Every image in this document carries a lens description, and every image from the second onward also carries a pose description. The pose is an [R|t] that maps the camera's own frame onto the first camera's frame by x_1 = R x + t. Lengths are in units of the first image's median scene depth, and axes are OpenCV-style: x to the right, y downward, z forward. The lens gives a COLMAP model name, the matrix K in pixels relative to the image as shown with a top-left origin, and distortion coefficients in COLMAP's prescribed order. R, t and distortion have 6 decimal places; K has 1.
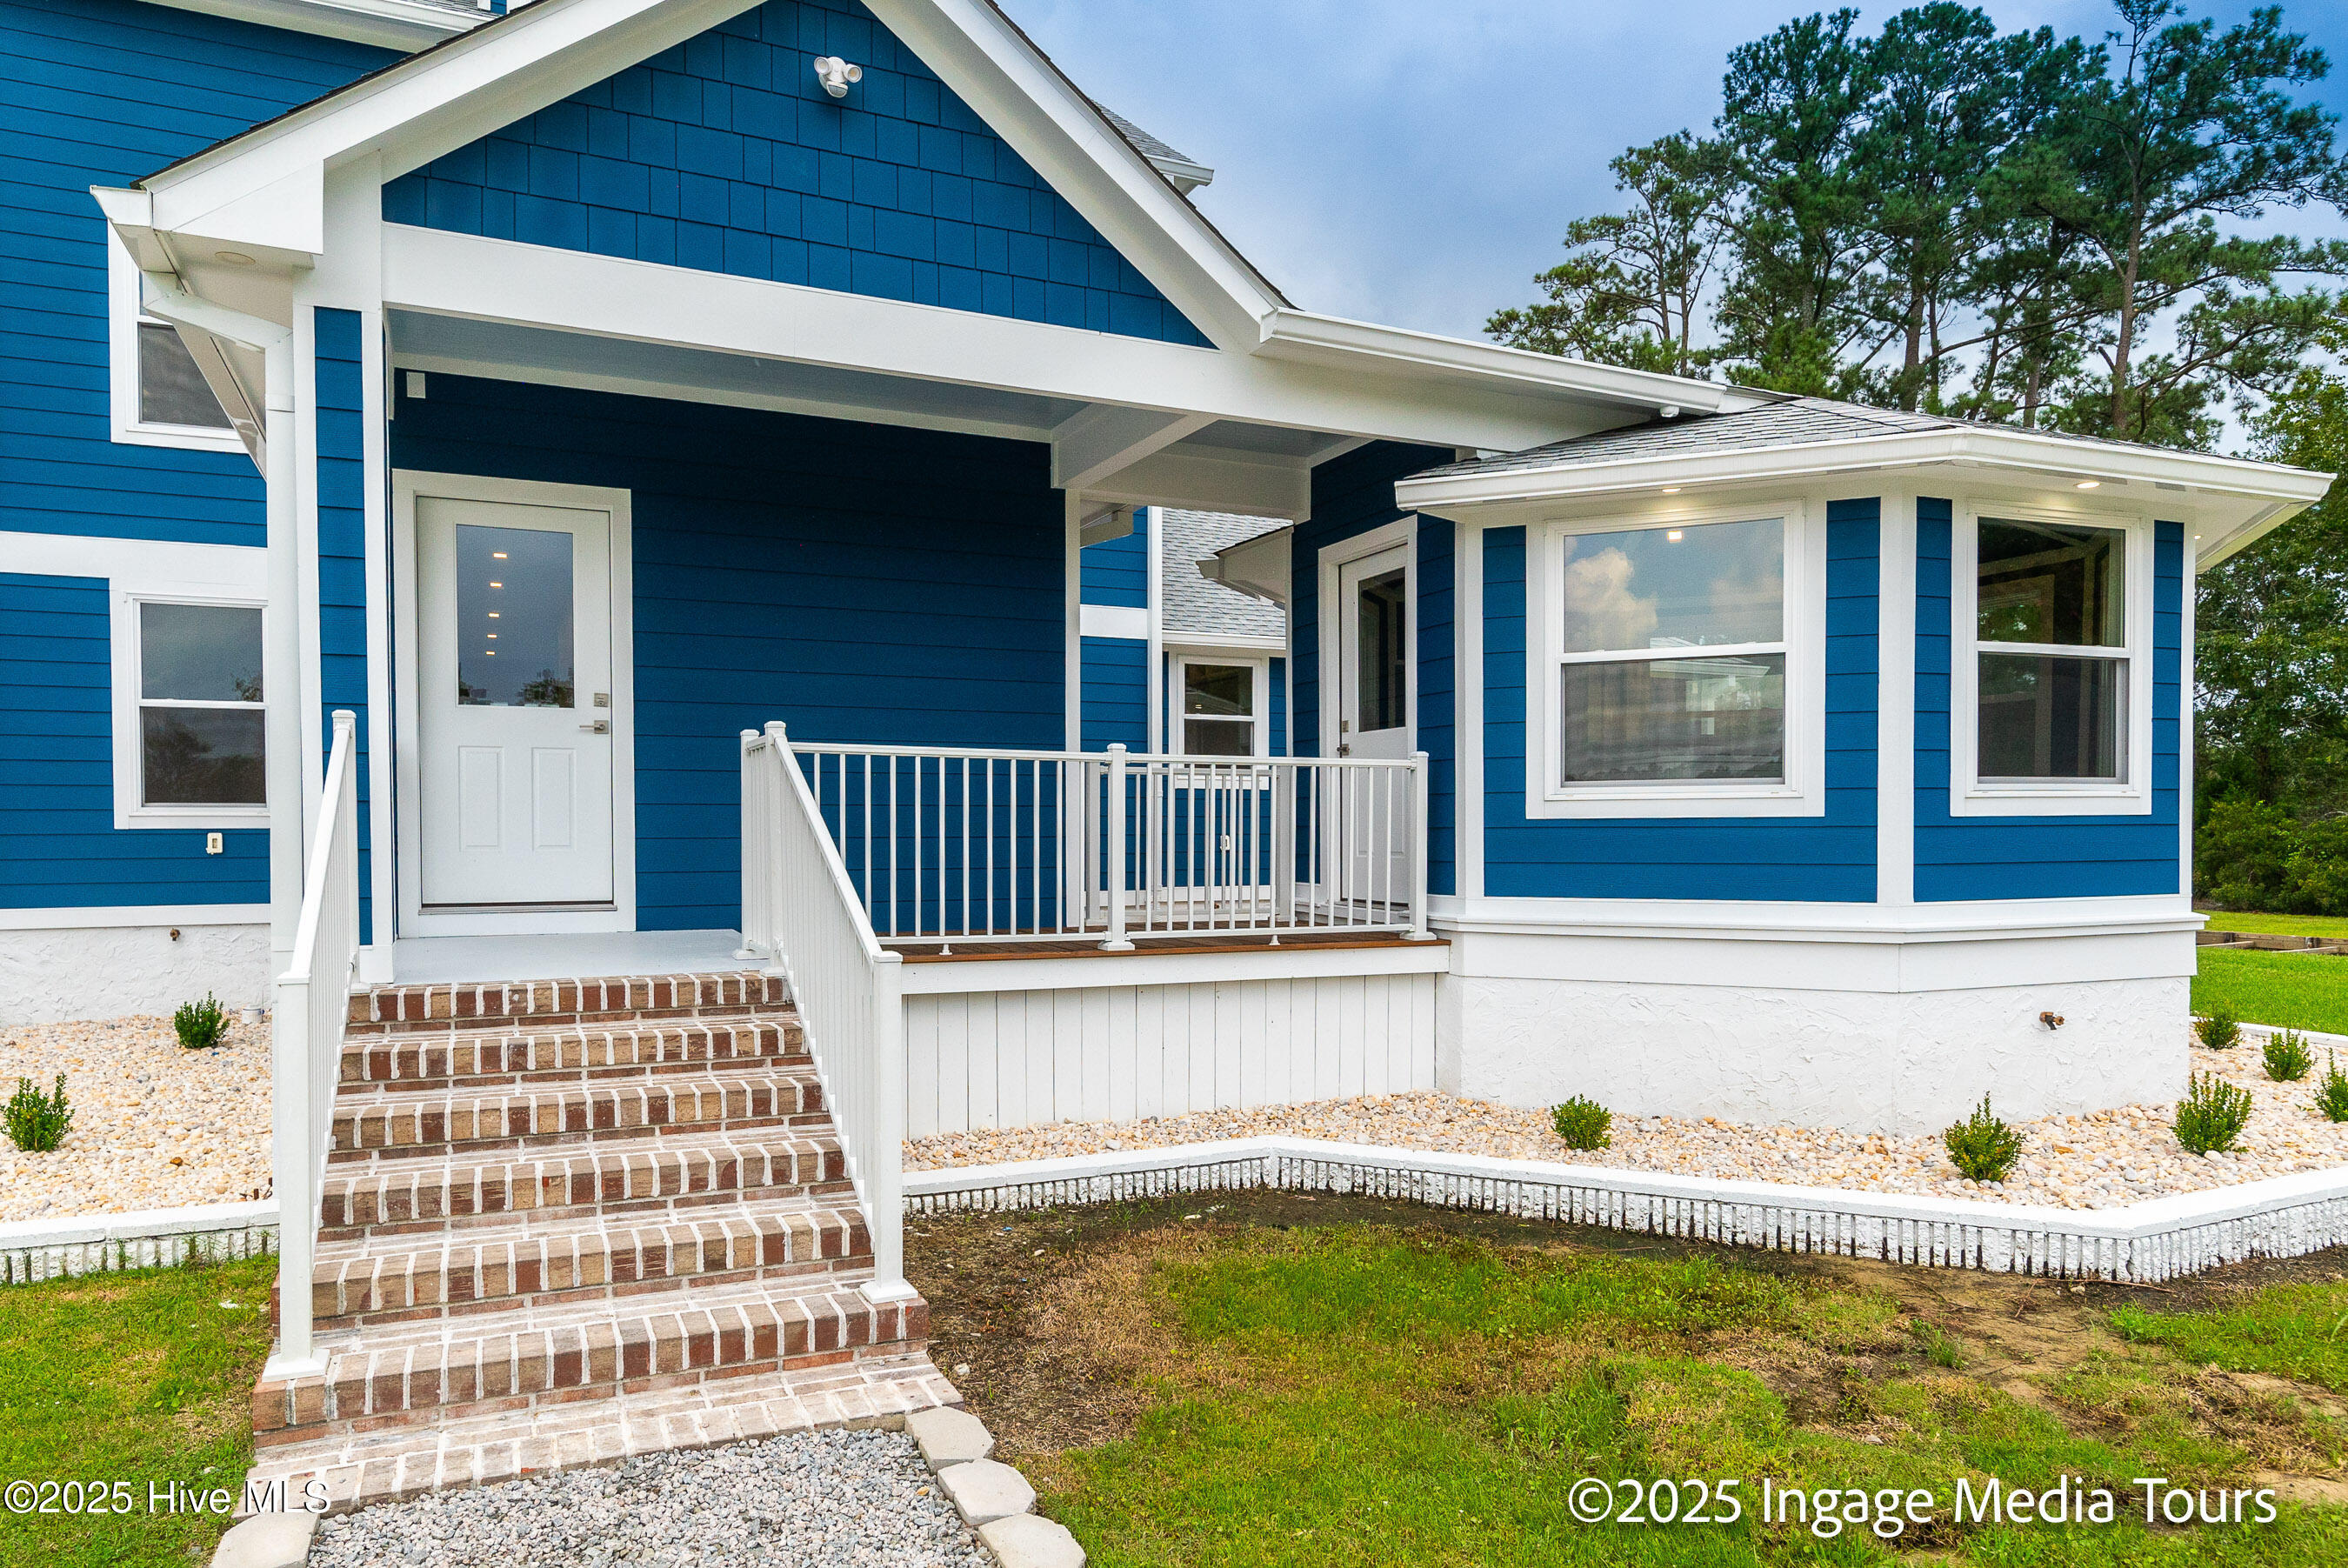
lens RADIAL K [[1483.3, 0, 1145.6], [0, 1483.3, 888.0], [0, 0, 1]] dist [0.008479, -0.007734]
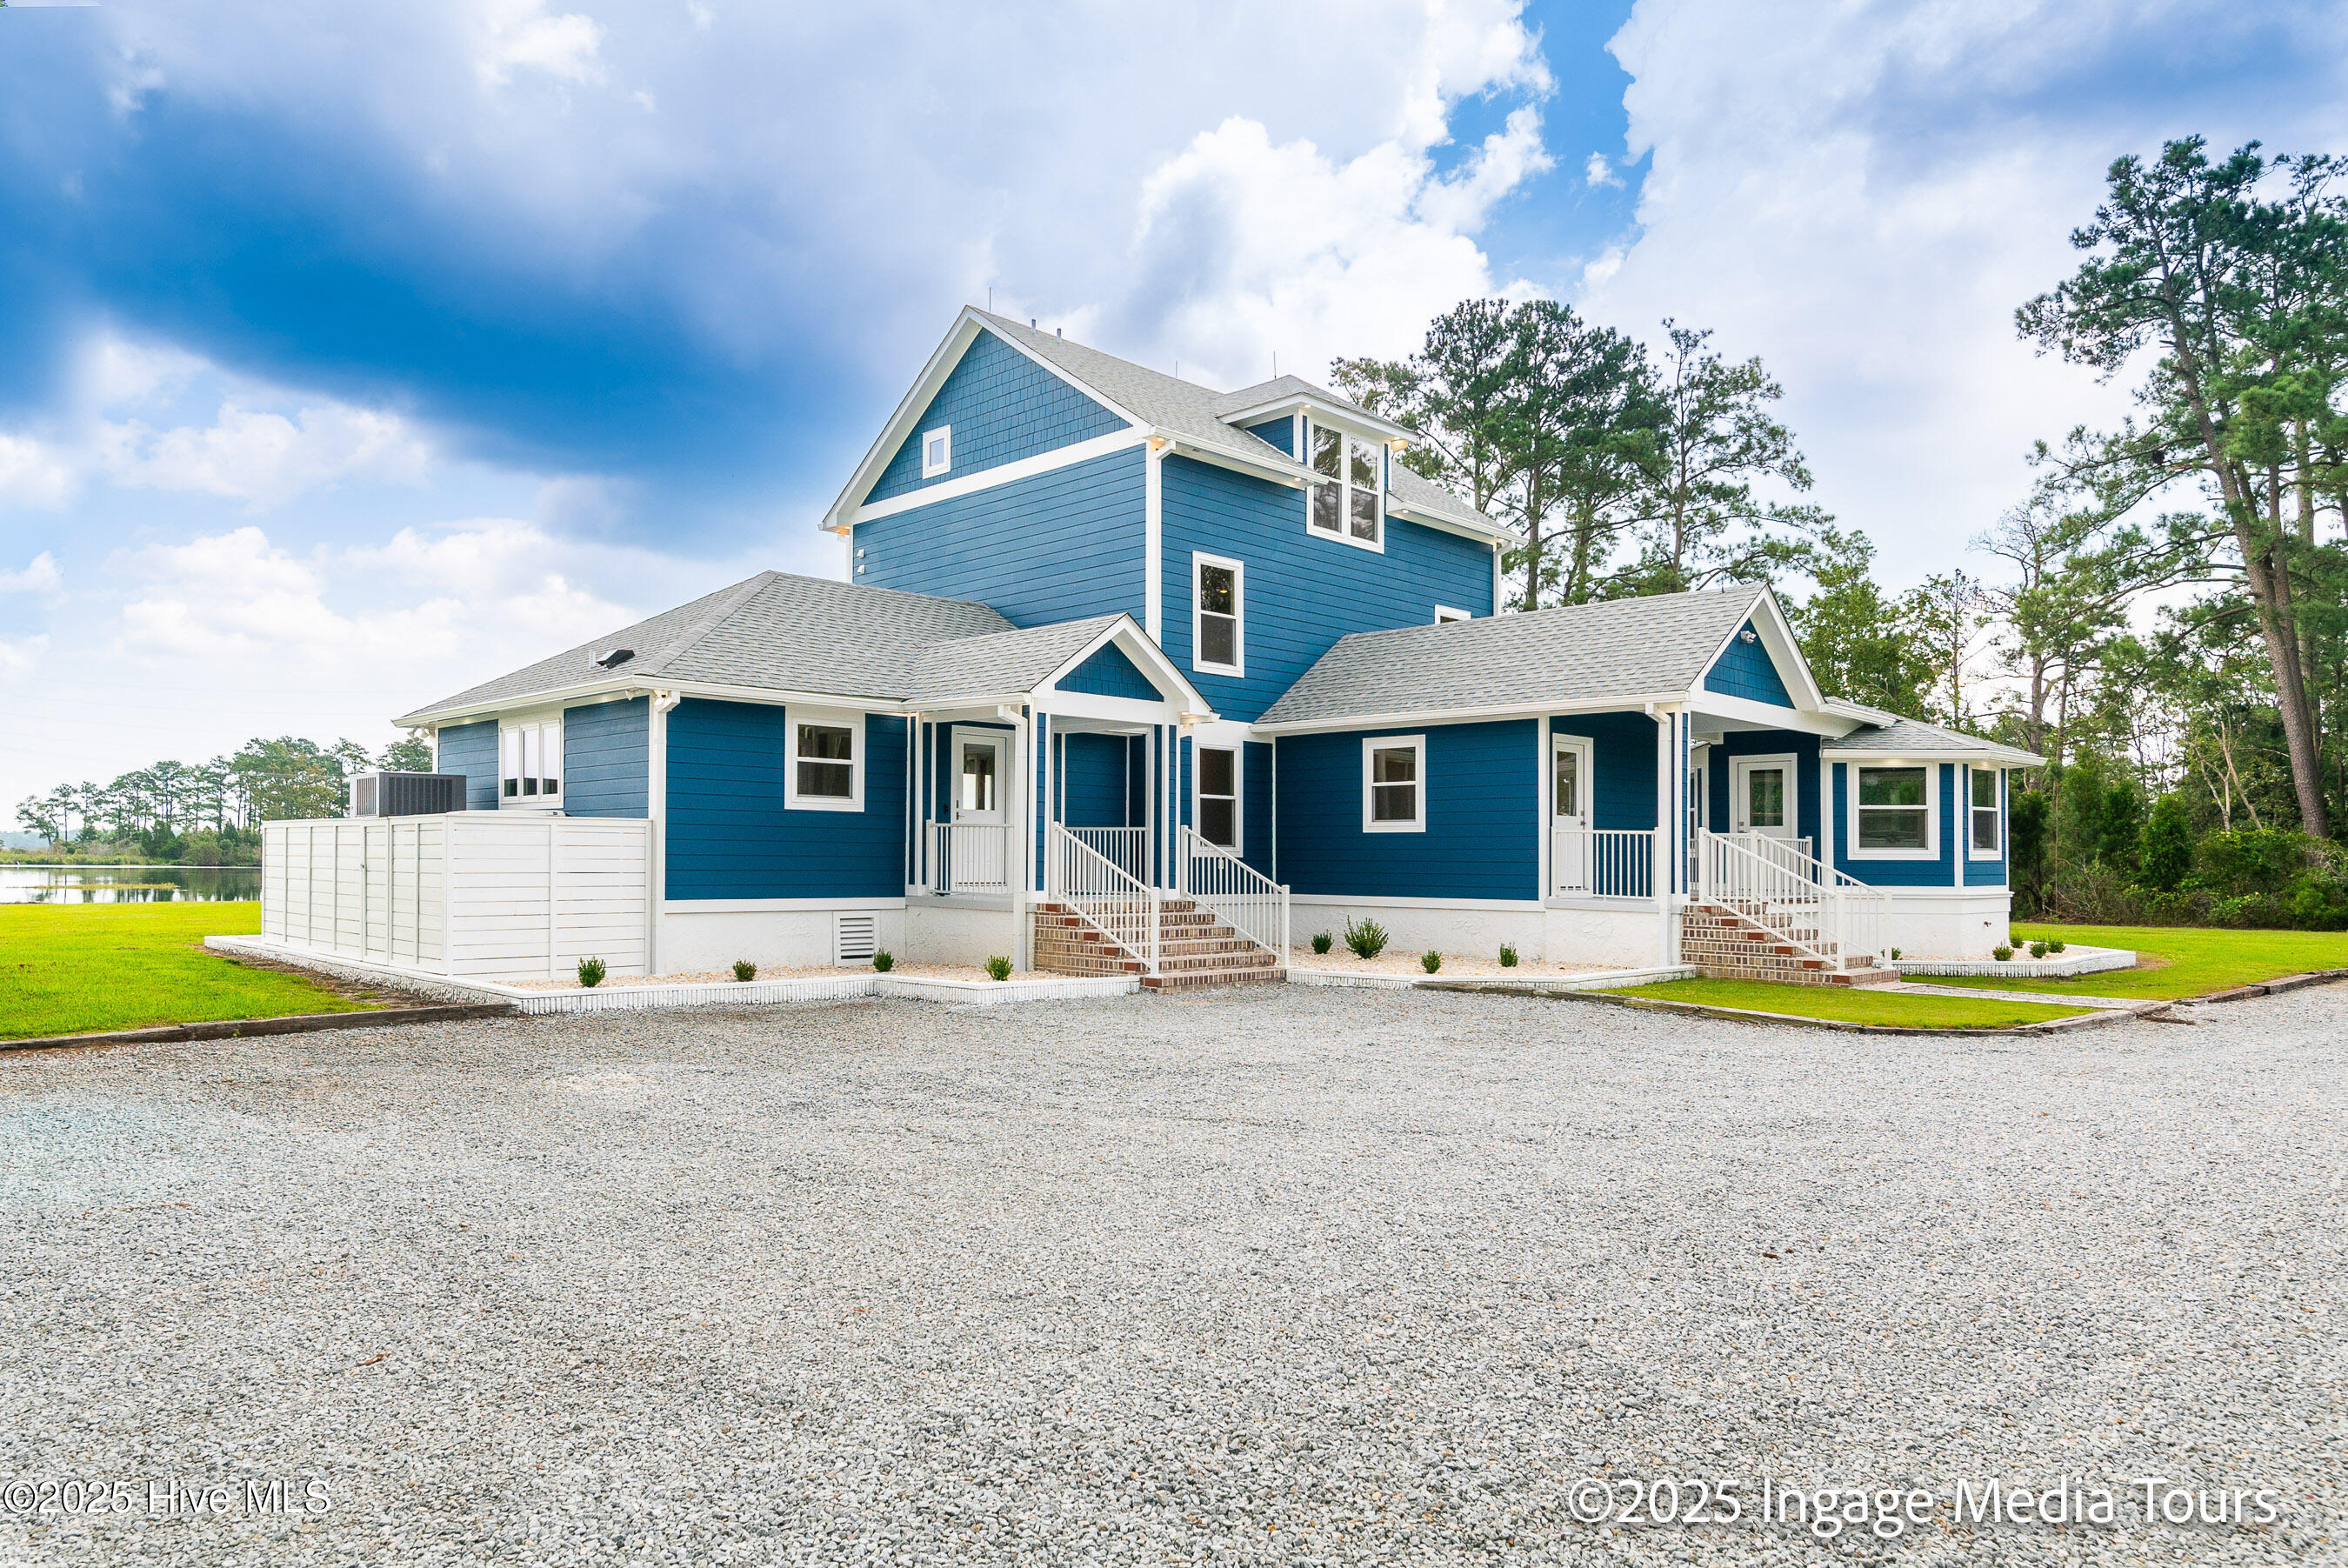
lens RADIAL K [[1497.1, 0, 1155.3], [0, 1497.1, 860.5], [0, 0, 1]] dist [0.005513, -0.005132]
pose [[0.933841, 0.009501, 0.357563, -2.108877], [0.003910, 0.999316, -0.036766, 0.060509], [-0.357668, 0.035732, 0.933165, -1.316665]]
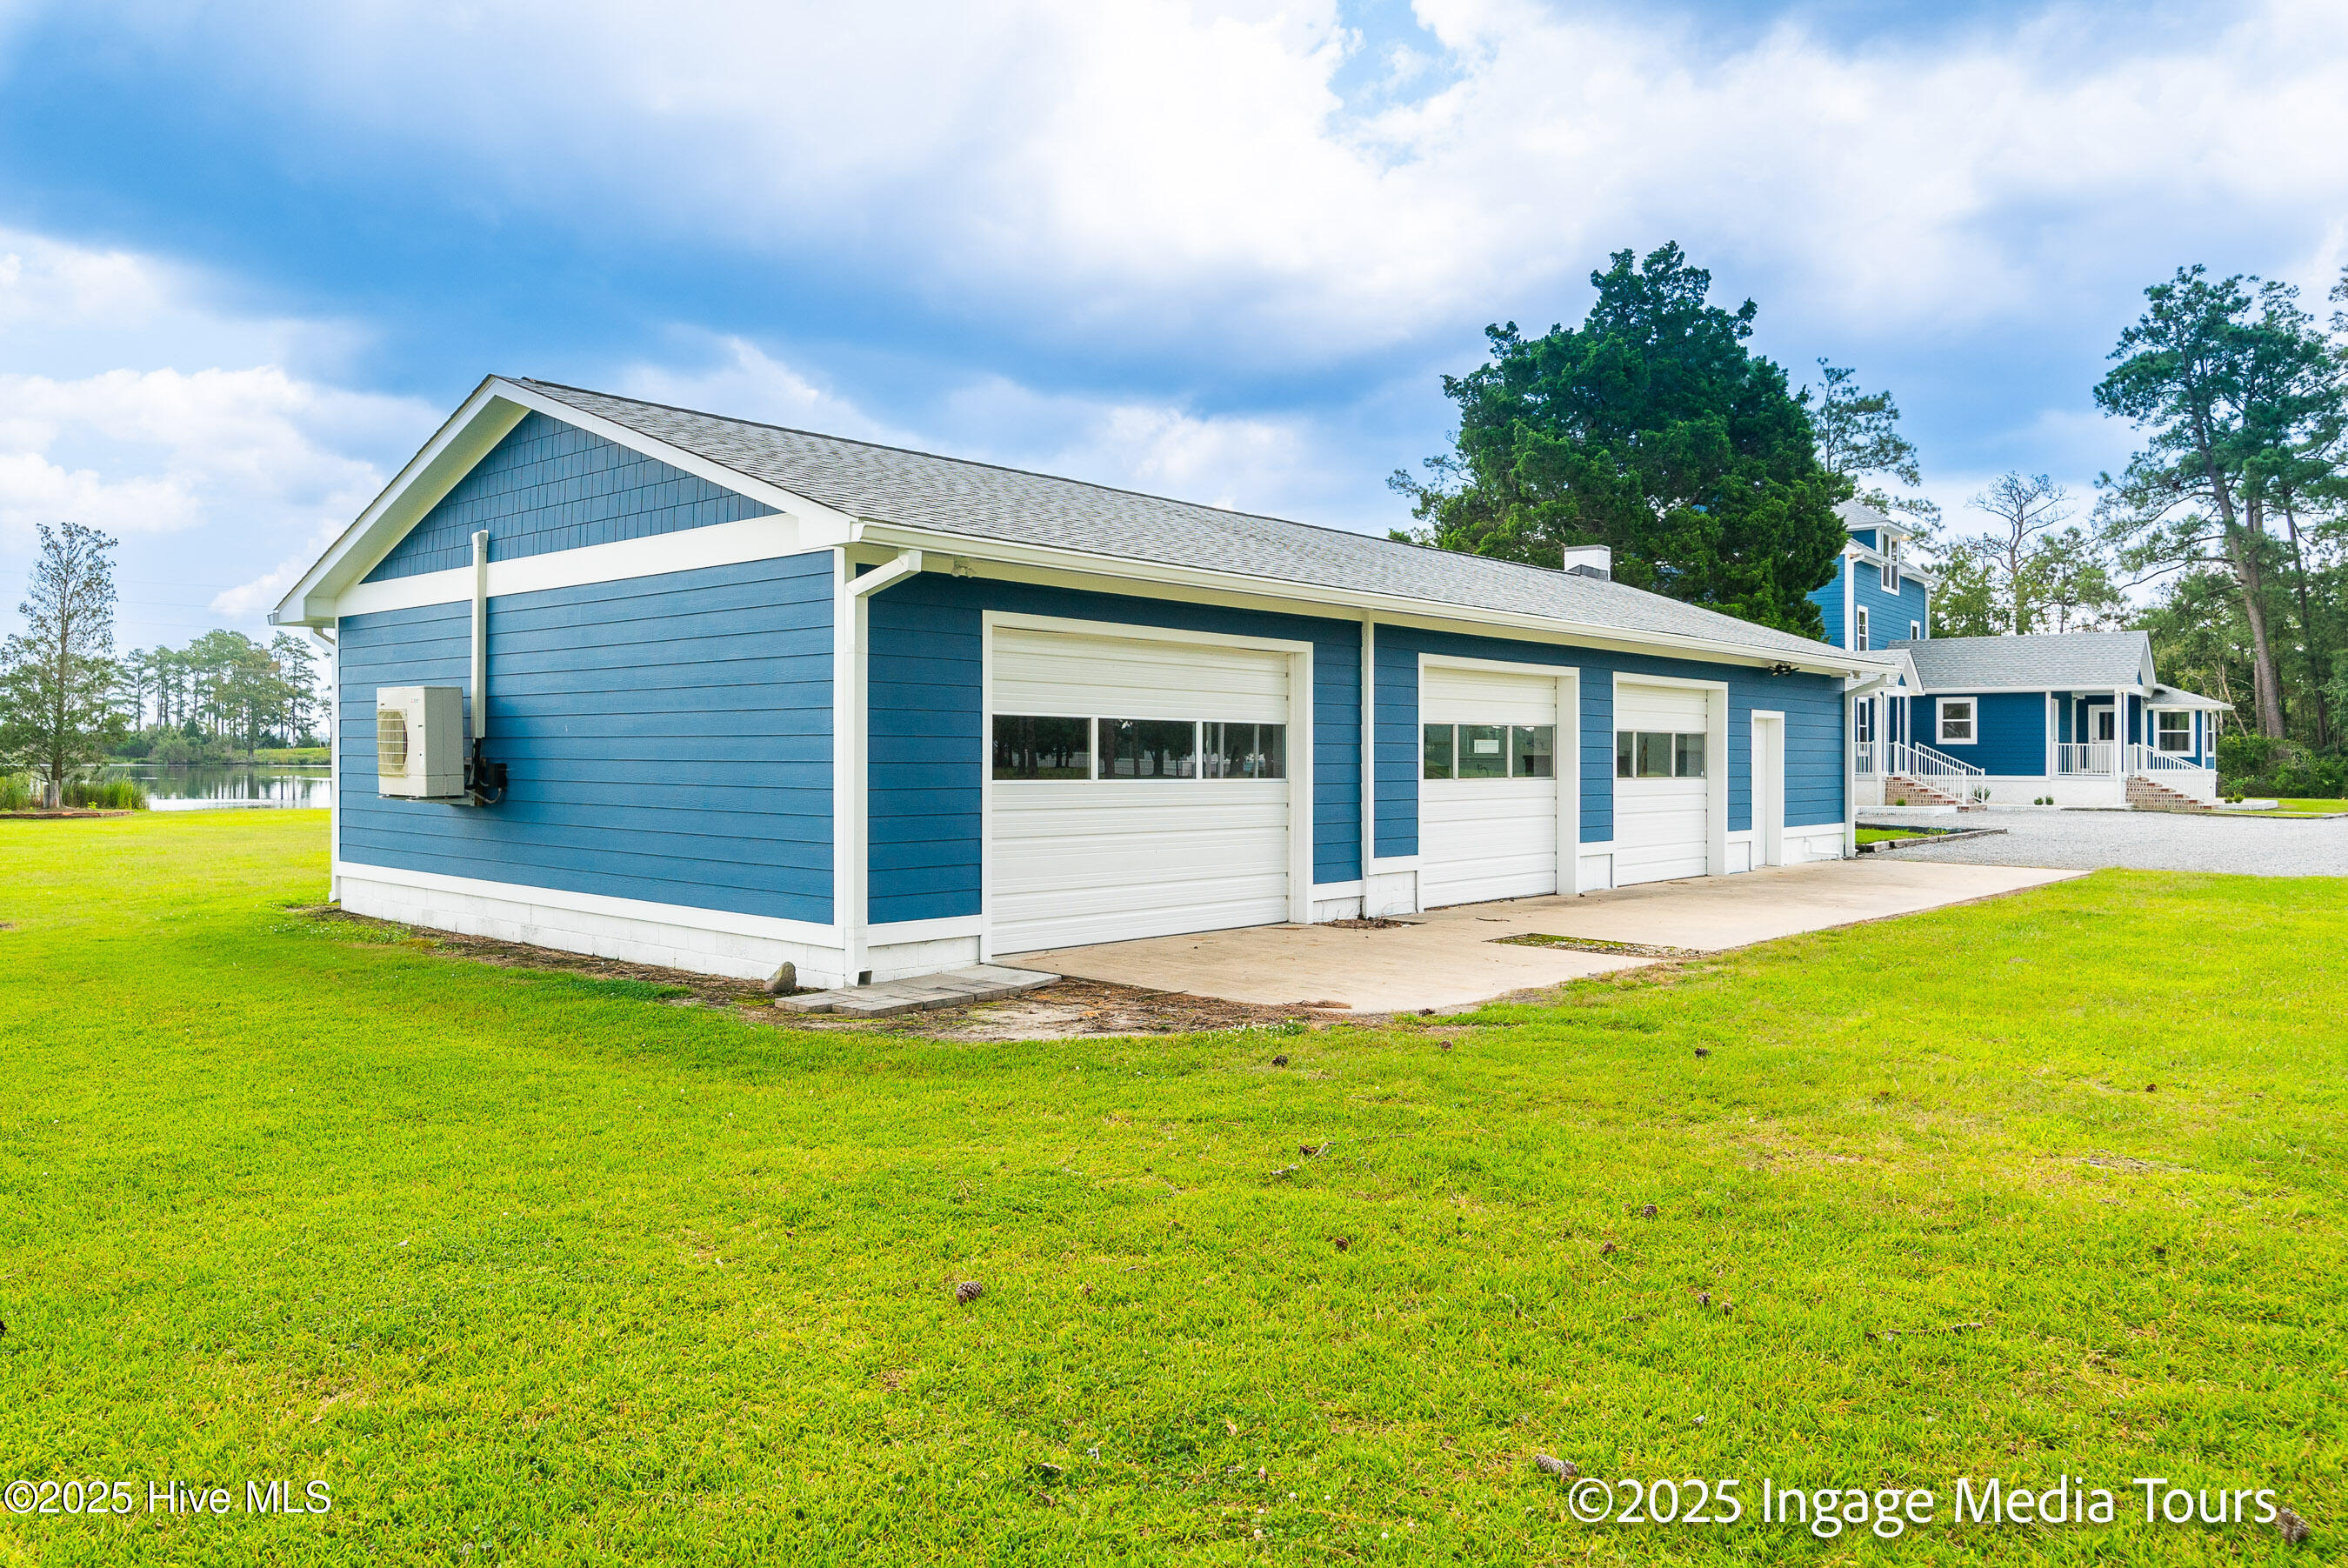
lens RADIAL K [[1563.9, 0, 1175.0], [0, 1563.9, 782.1], [0, 0, 1]] dist [-0.006679, 0.001202]
pose [[0.890007, -0.000319, 0.455947, -6.300232], [0.009928, 0.999776, -0.018679, 0.140067], [-0.455839, 0.021151, 0.889811, -2.918055]]
